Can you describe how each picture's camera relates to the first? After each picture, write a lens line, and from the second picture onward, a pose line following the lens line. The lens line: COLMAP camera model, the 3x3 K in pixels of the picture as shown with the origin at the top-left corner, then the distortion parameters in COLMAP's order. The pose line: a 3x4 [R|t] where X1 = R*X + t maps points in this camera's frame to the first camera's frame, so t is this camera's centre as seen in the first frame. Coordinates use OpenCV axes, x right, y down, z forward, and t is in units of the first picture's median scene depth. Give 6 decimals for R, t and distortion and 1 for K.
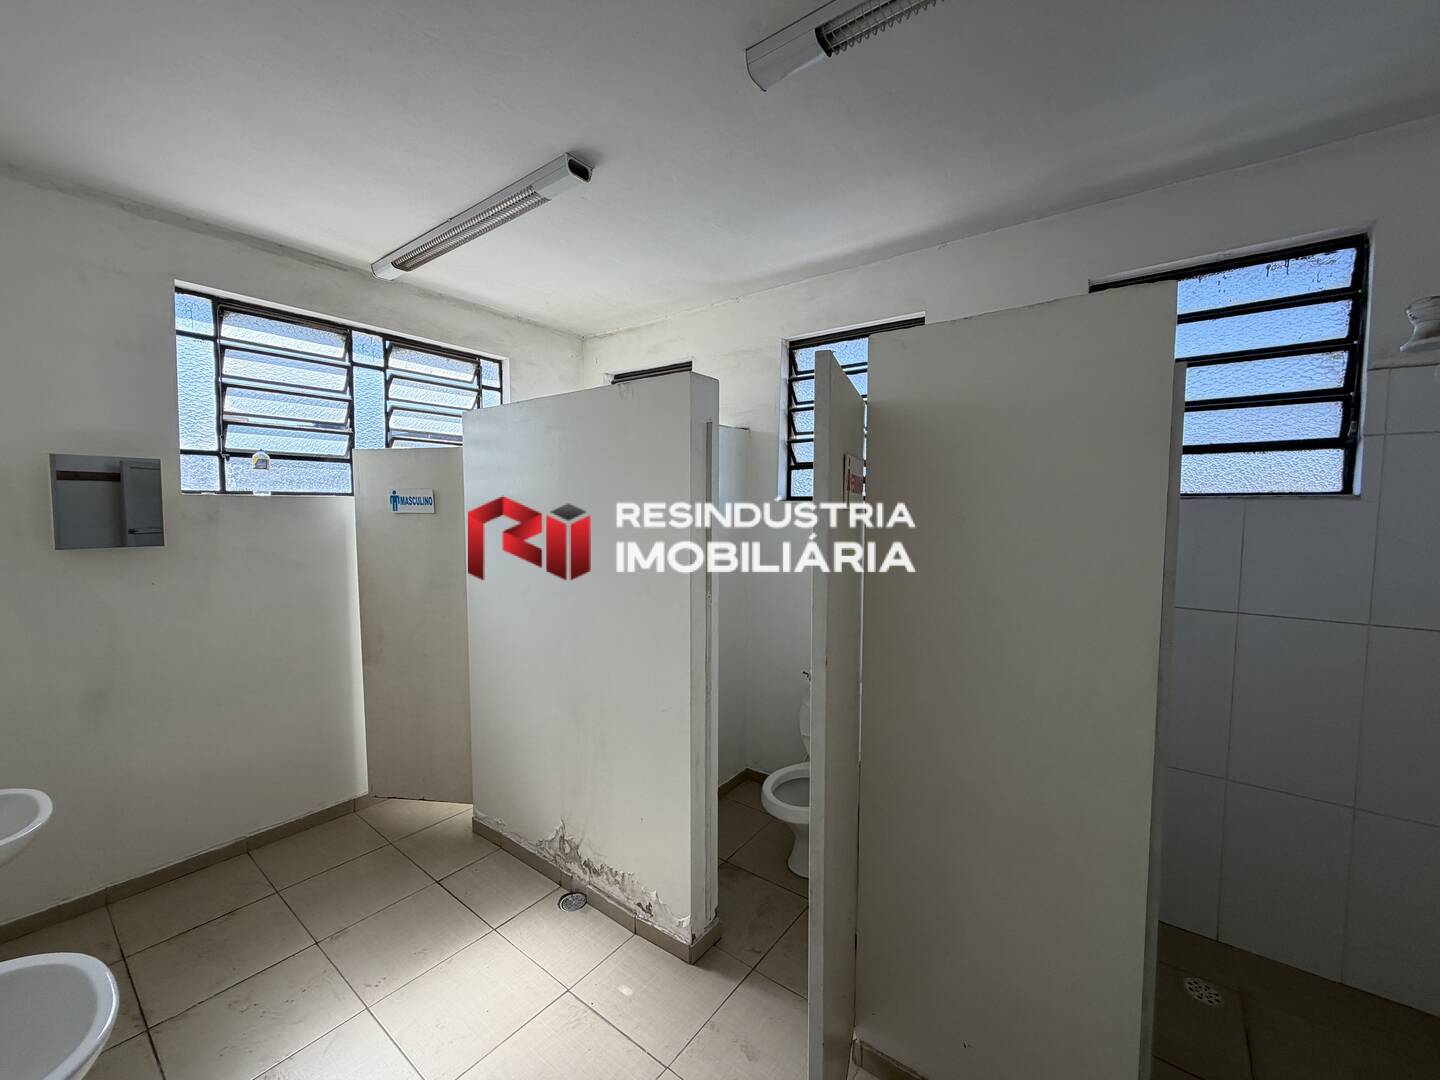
lens RADIAL K [[573.0, 0, 716.8], [0, 573.0, 541.3], [0, 0, 1]] dist [0.000170, -0.000022]
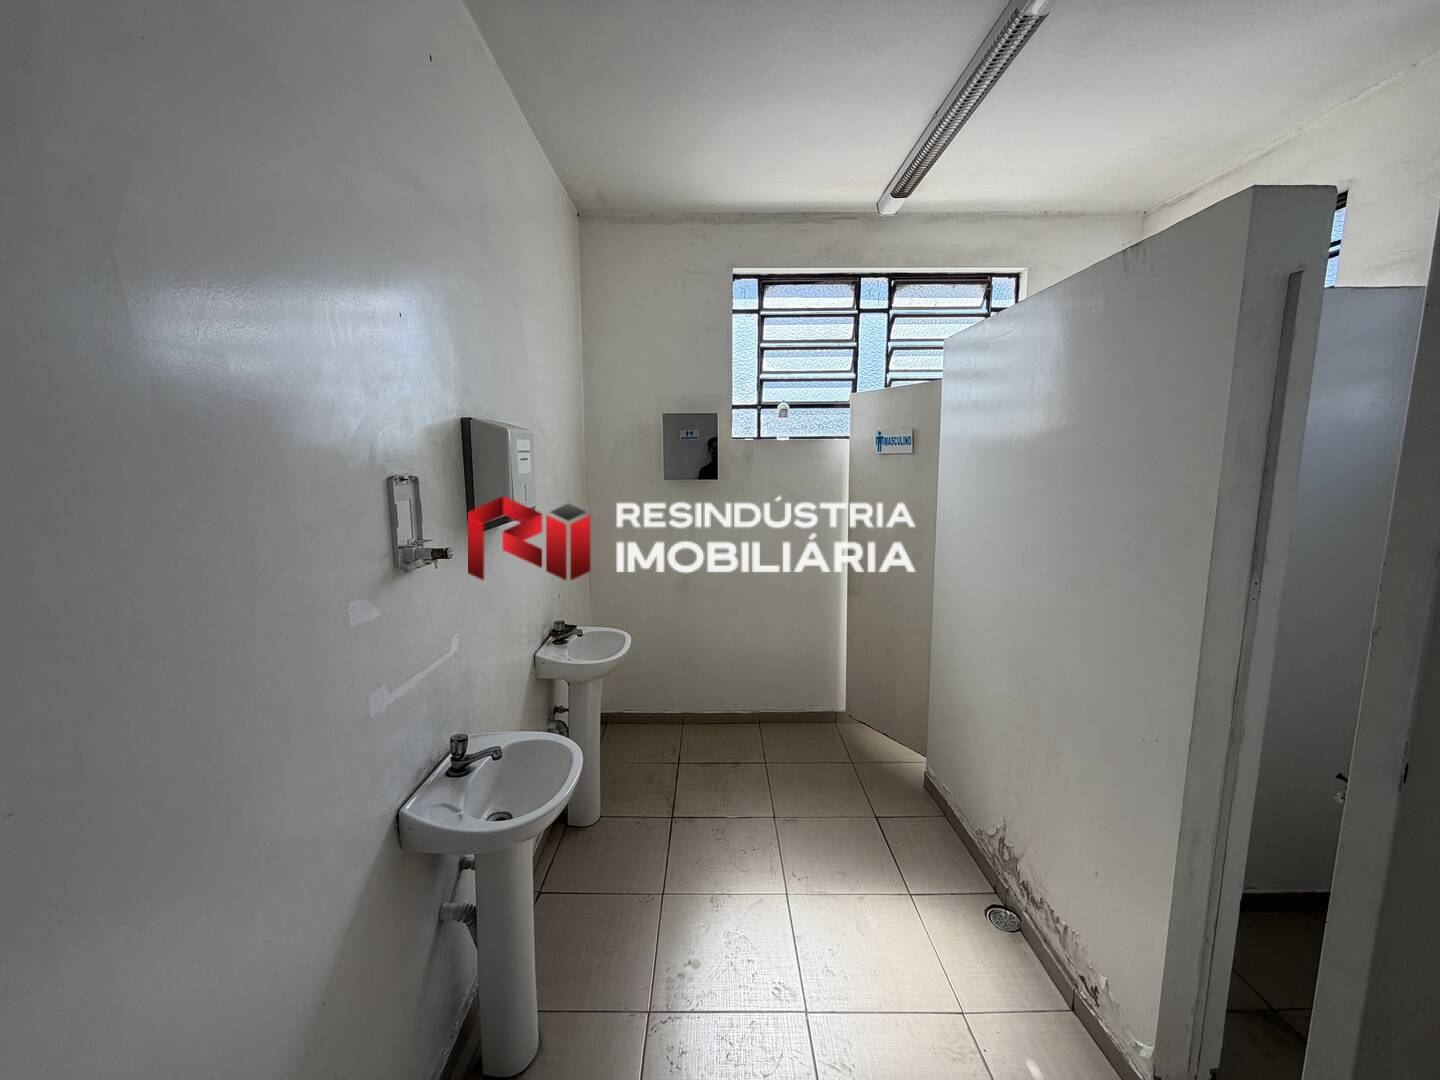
lens RADIAL K [[573.0, 0, 716.8], [0, 573.0, 541.3], [0, 0, 1]] dist [0.000170, -0.000022]
pose [[0.611080, 0.106075, -0.784429, 0.079504], [-0.039259, 0.993822, 0.103807, 0.011339], [0.790595, -0.032639, 0.611470, 0.157159]]
